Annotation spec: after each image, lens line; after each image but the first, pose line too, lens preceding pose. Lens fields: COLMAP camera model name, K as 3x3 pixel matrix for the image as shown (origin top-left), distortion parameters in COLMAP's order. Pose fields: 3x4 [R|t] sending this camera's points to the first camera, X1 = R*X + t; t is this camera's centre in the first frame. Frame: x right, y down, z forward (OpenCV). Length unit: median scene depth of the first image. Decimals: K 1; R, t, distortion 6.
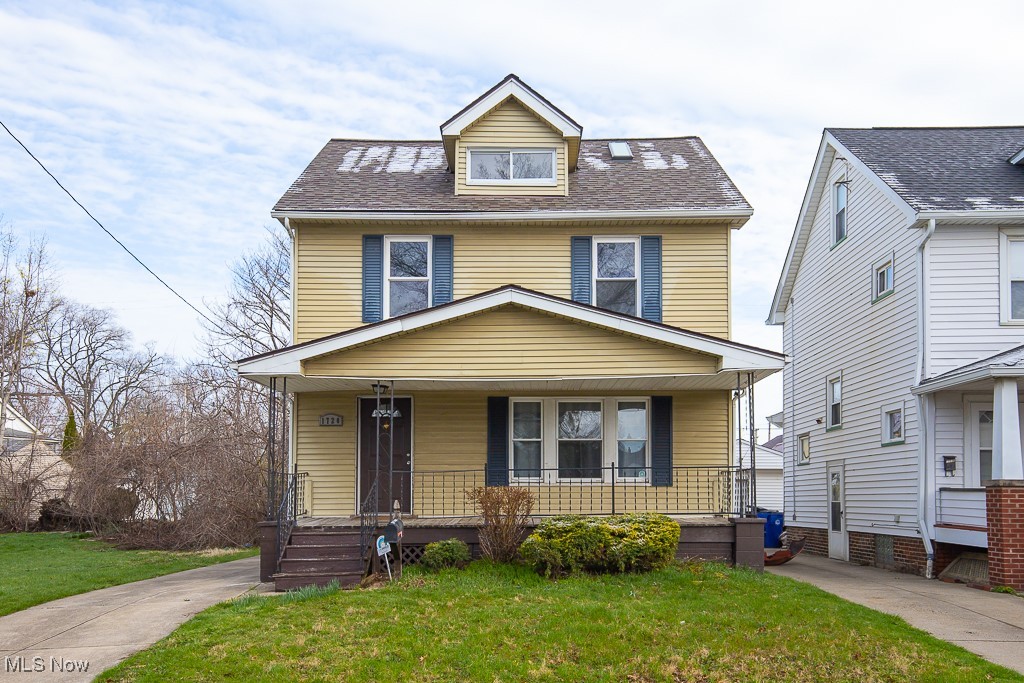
lens RADIAL K [[803.8, 0, 512.0], [0, 803.8, 341.5], [0, 0, 1]] dist [0.055879, -0.000064]
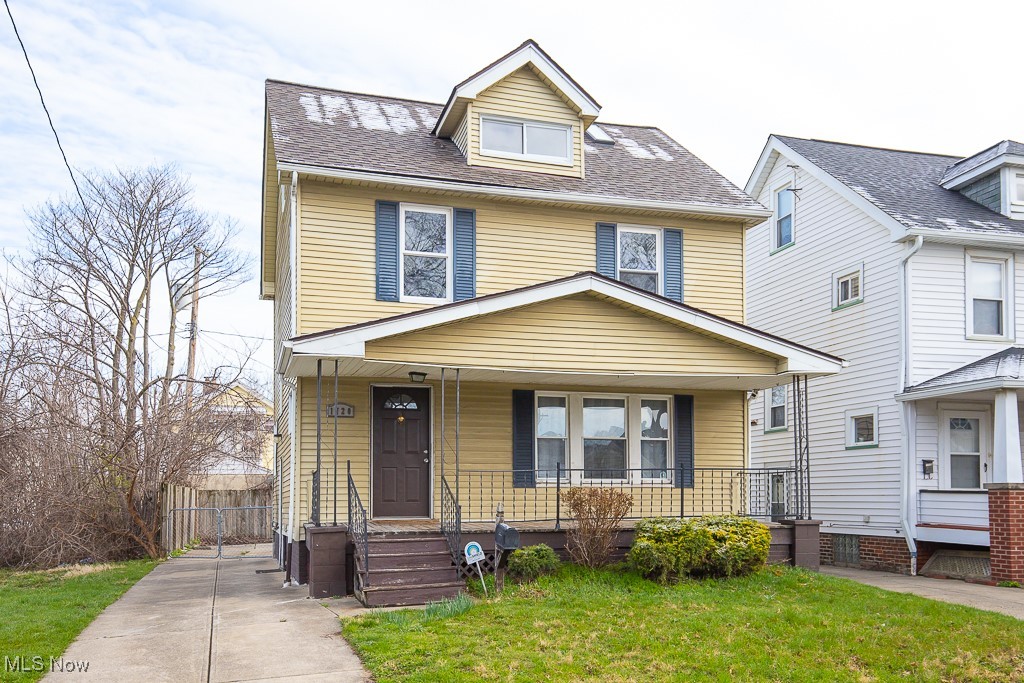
lens RADIAL K [[878.3, 0, 512.1], [0, 878.3, 335.8], [0, 0, 1]] dist [0.071287, 0.002930]
pose [[0.958463, 0.050736, 0.280669, -0.314872], [-0.053003, 0.998594, 0.000486, 0.006943], [-0.280250, -0.015342, 0.959804, 0.038924]]
